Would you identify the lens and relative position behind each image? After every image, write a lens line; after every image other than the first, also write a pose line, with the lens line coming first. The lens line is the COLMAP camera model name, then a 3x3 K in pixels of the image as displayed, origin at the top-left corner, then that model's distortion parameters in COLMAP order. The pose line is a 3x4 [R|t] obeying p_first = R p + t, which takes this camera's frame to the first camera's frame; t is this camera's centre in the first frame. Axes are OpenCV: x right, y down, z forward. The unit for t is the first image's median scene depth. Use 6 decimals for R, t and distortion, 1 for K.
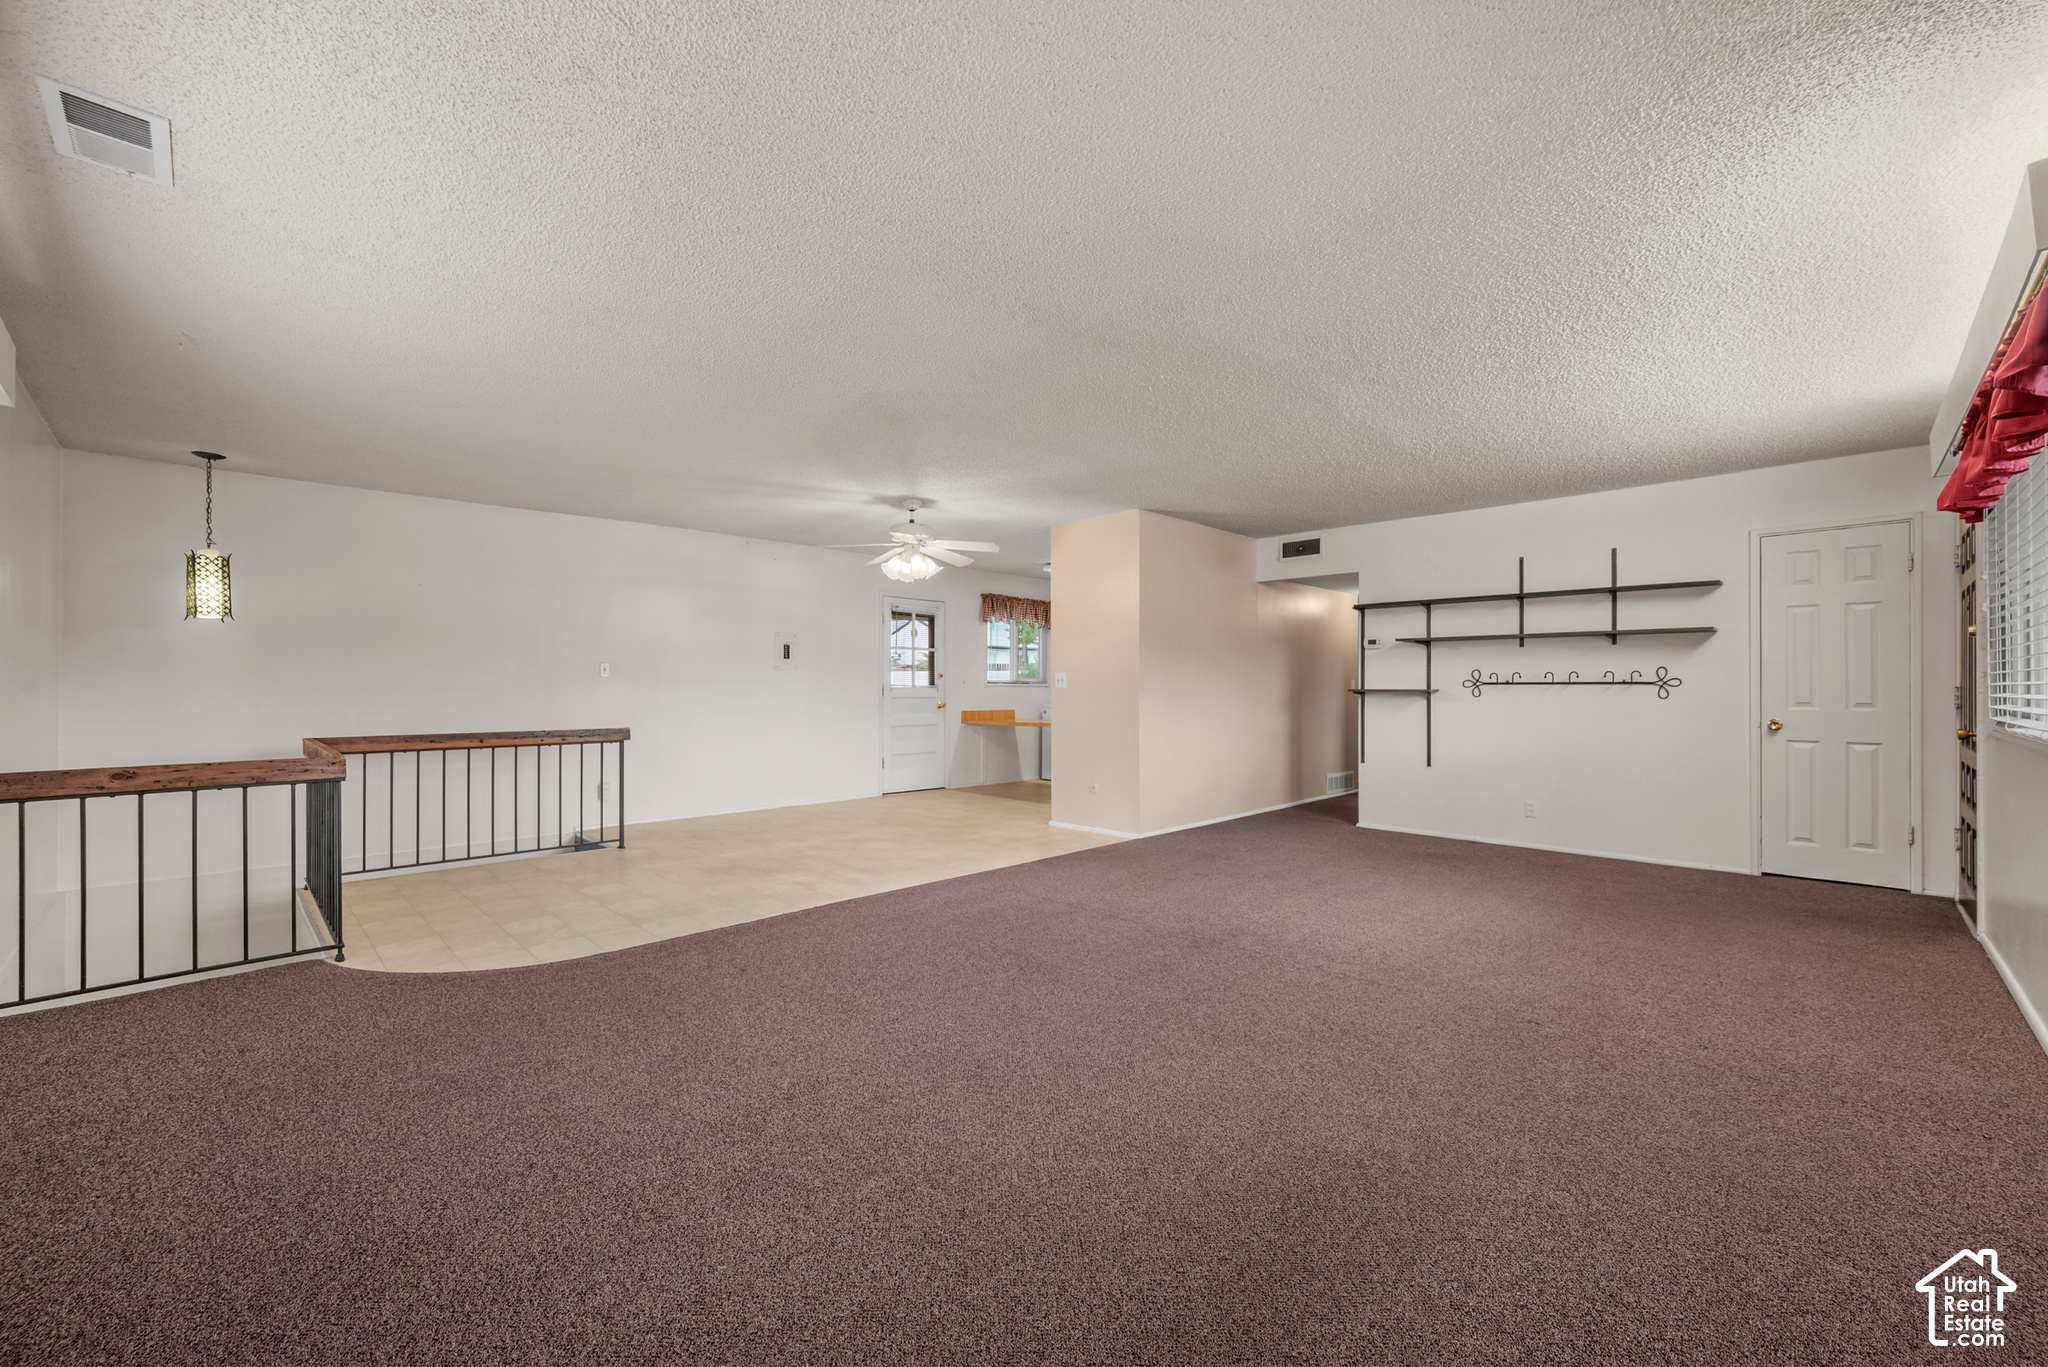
lens RADIAL K [[814.7, 0, 1024.0], [0, 814.7, 683.5], [0, 0, 1]] dist [-0.000434, -0.000168]
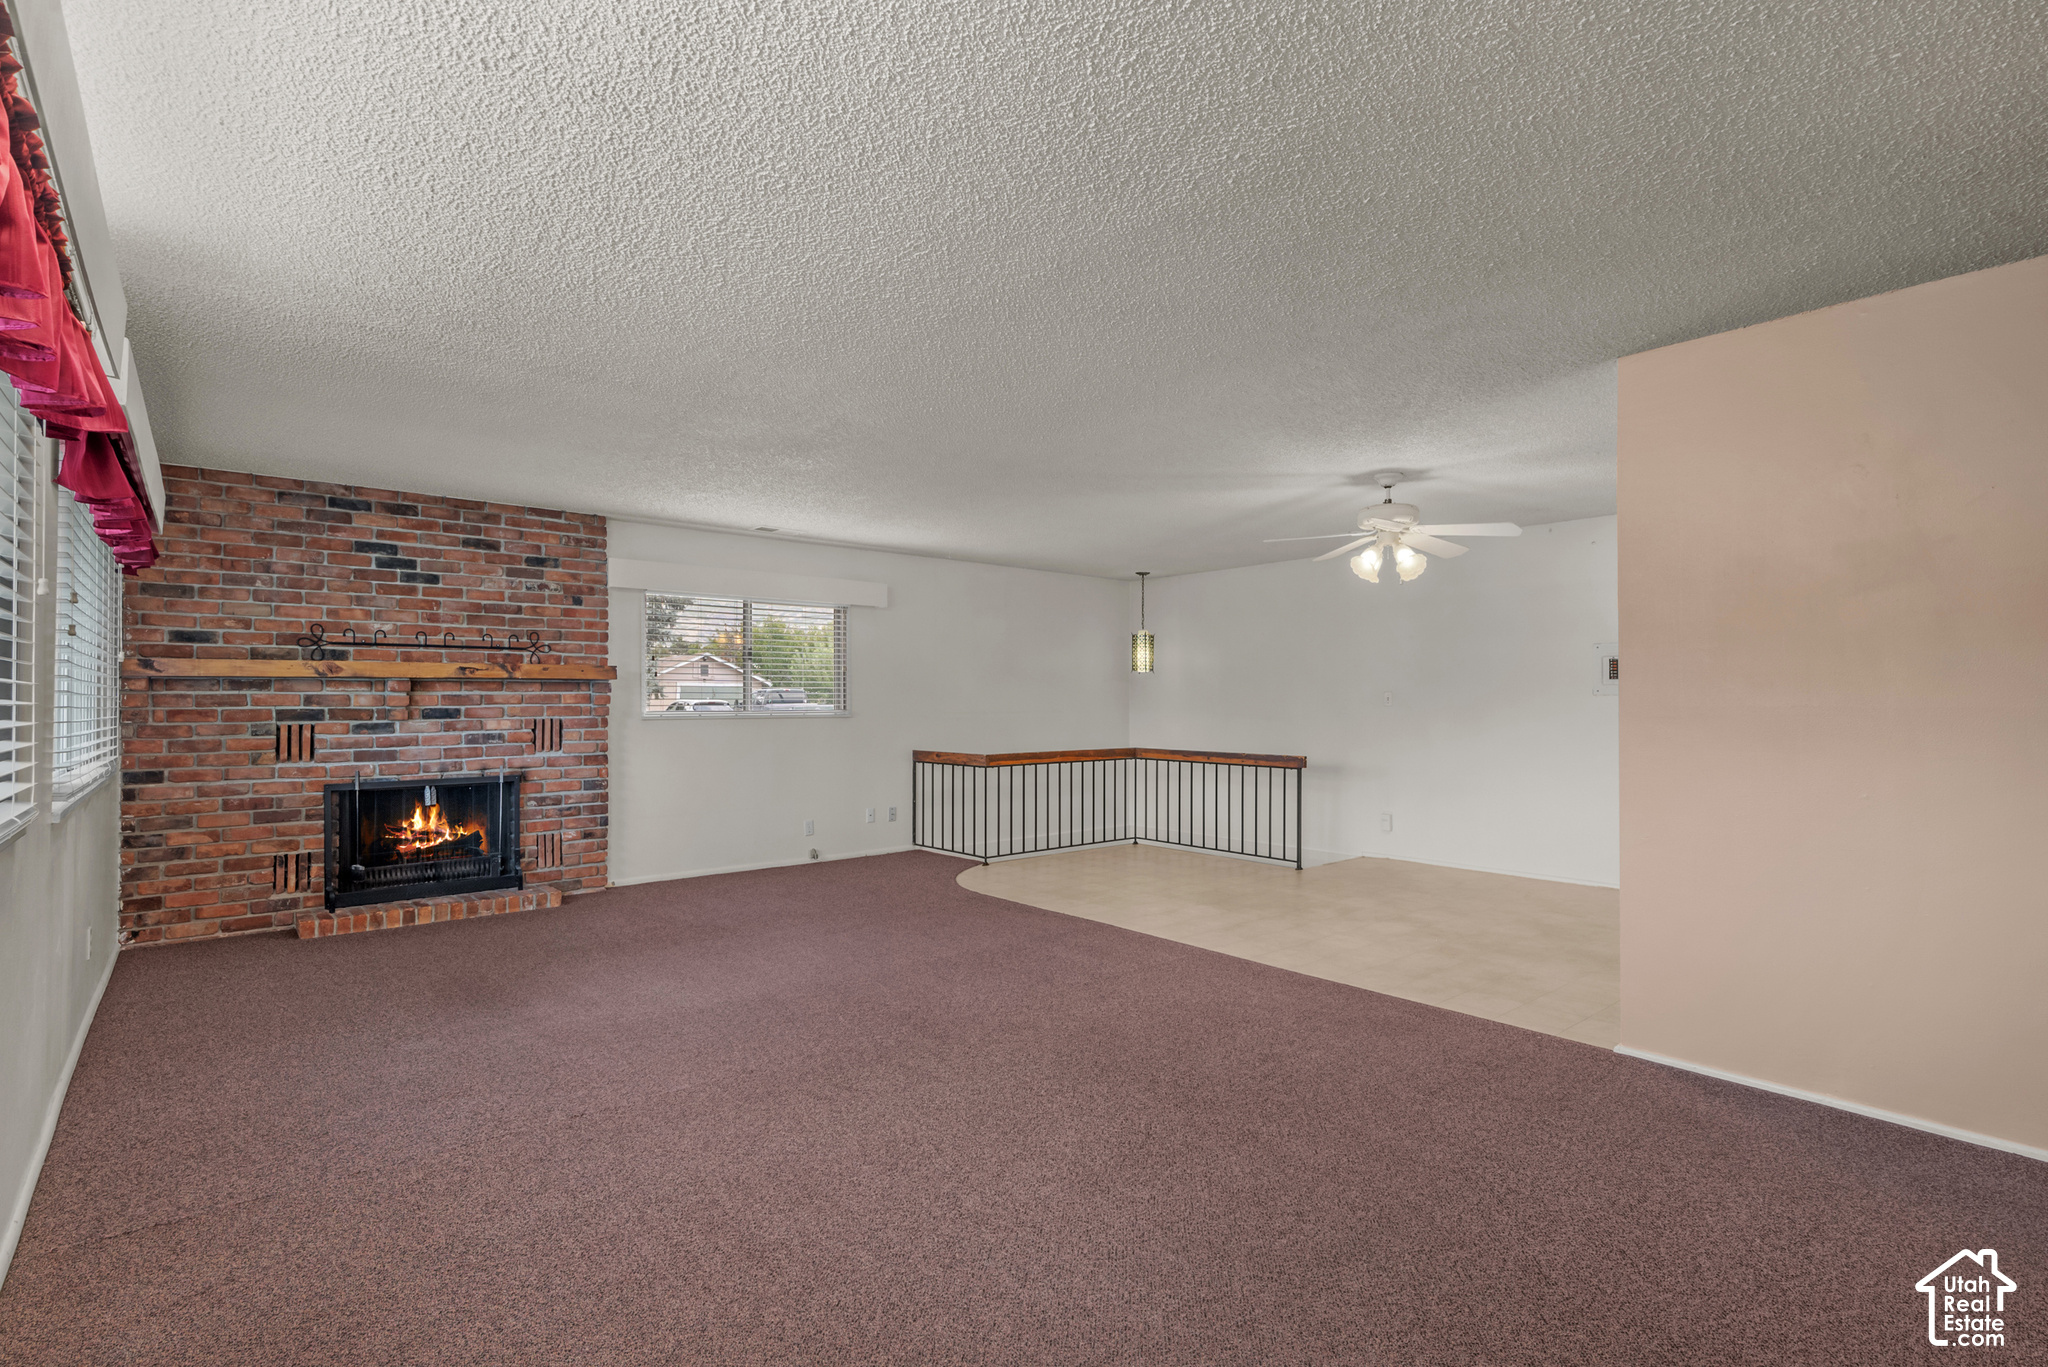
lens RADIAL K [[960.0, 0, 1024.0], [0, 960.0, 683.5], [0, 0, 1]] dist [-0.001994, -0.000148]
pose [[-0.076735, -0.017729, -0.996894, 0.780891], [0.004047, 0.999828, -0.018093, -0.018261], [0.997043, -0.005423, -0.076650, 0.744430]]
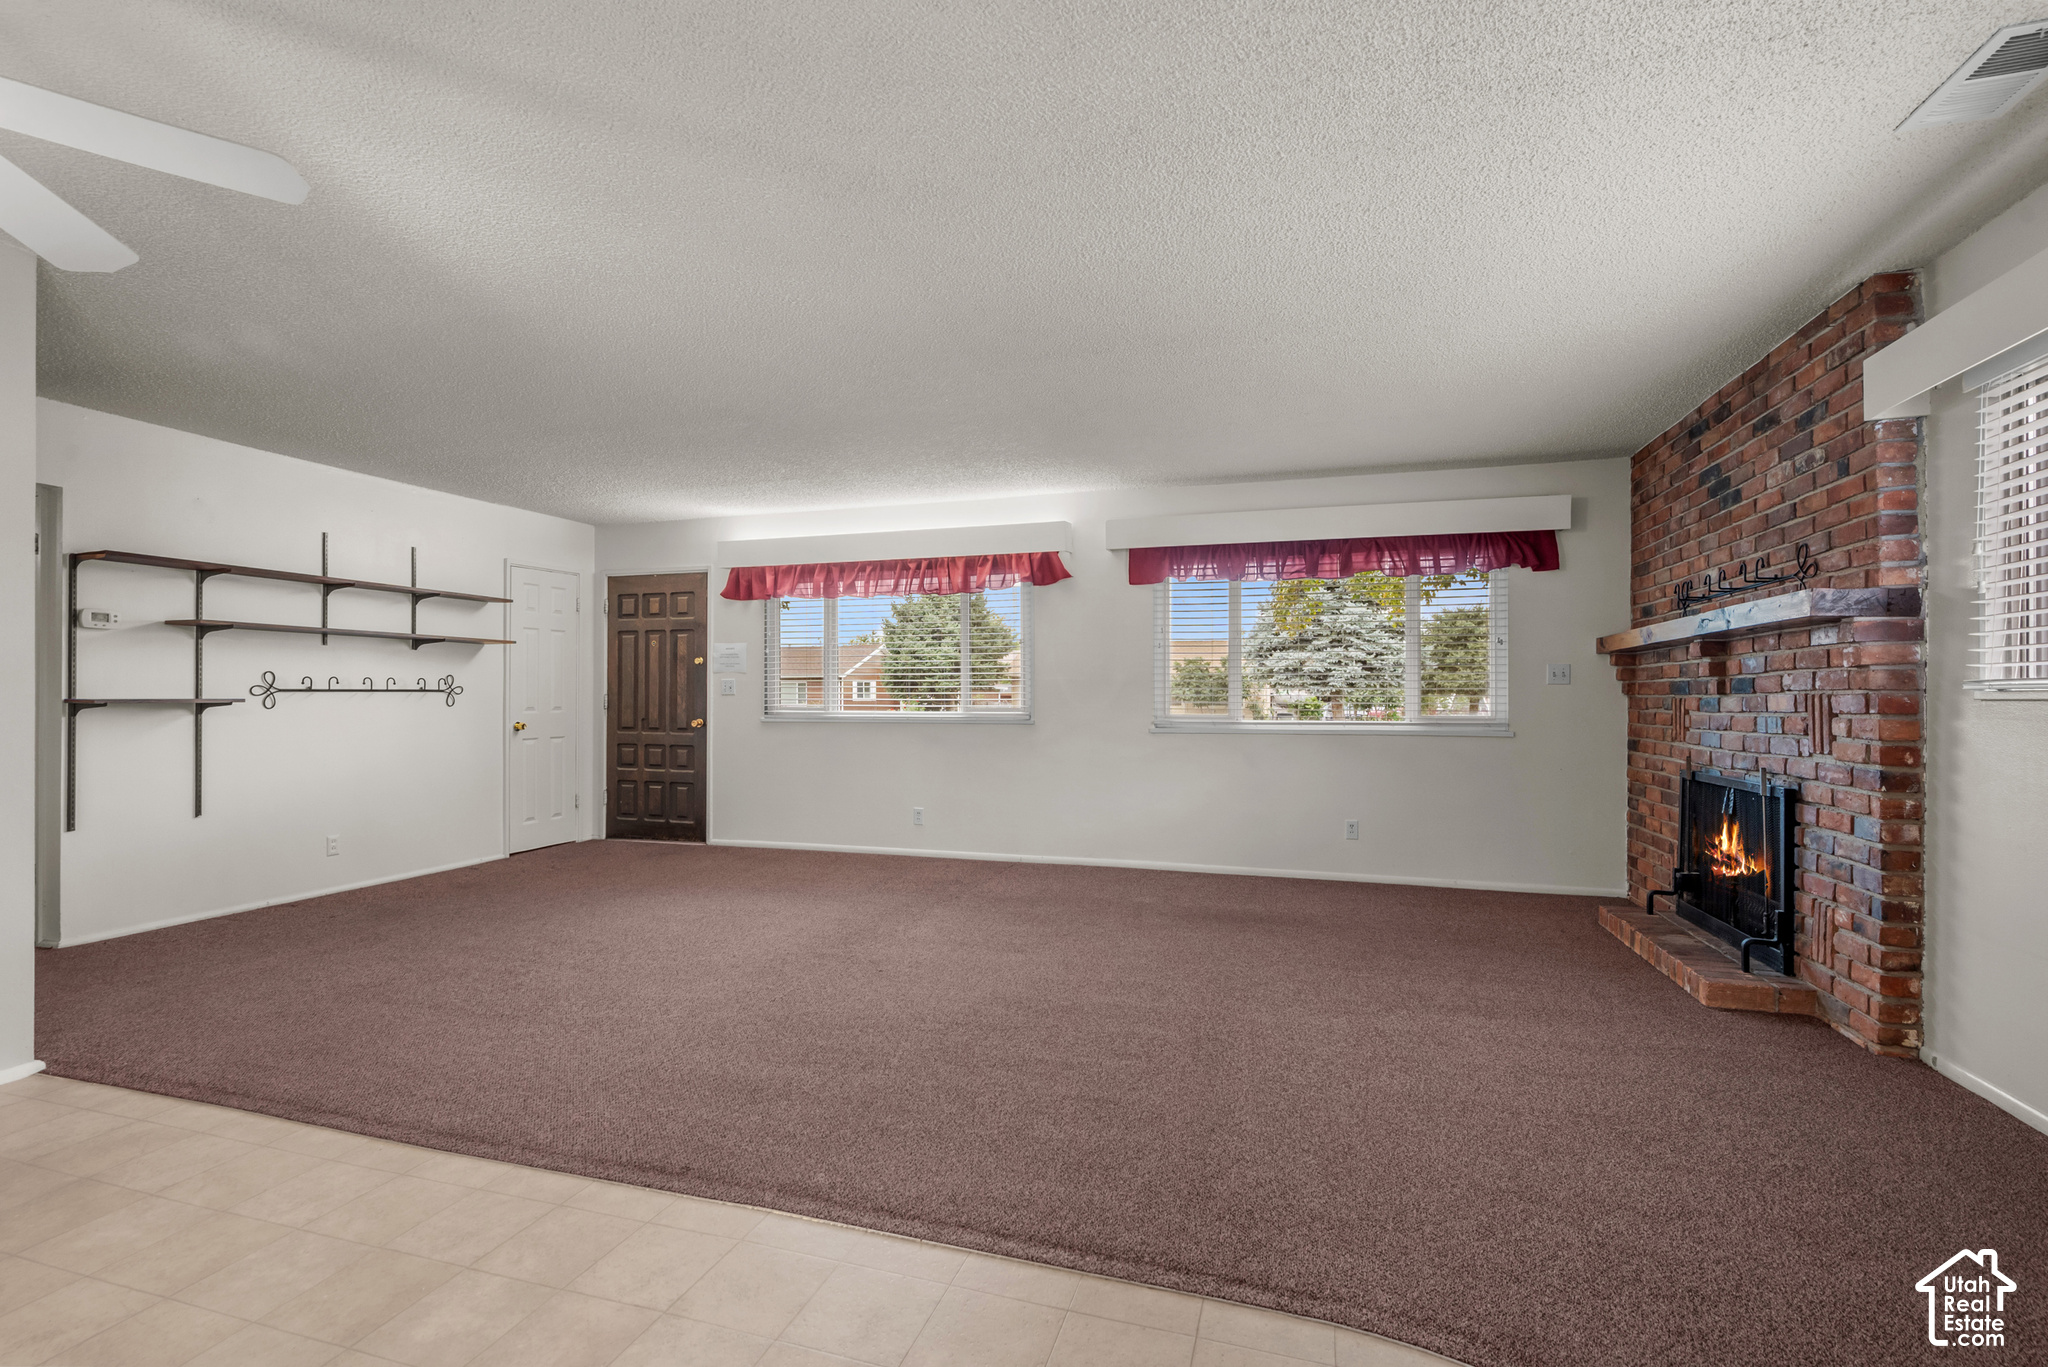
lens RADIAL K [[922.7, 0, 1024.0], [0, 922.7, 683.5], [0, 0, 1]] dist [0.000478, 0.000166]
pose [[-0.464113, 0.009612, 0.885724, -0.526439], [-0.004713, 0.999900, -0.013321, 0.001965], [-0.885763, -0.010357, -0.464022, 0.832202]]
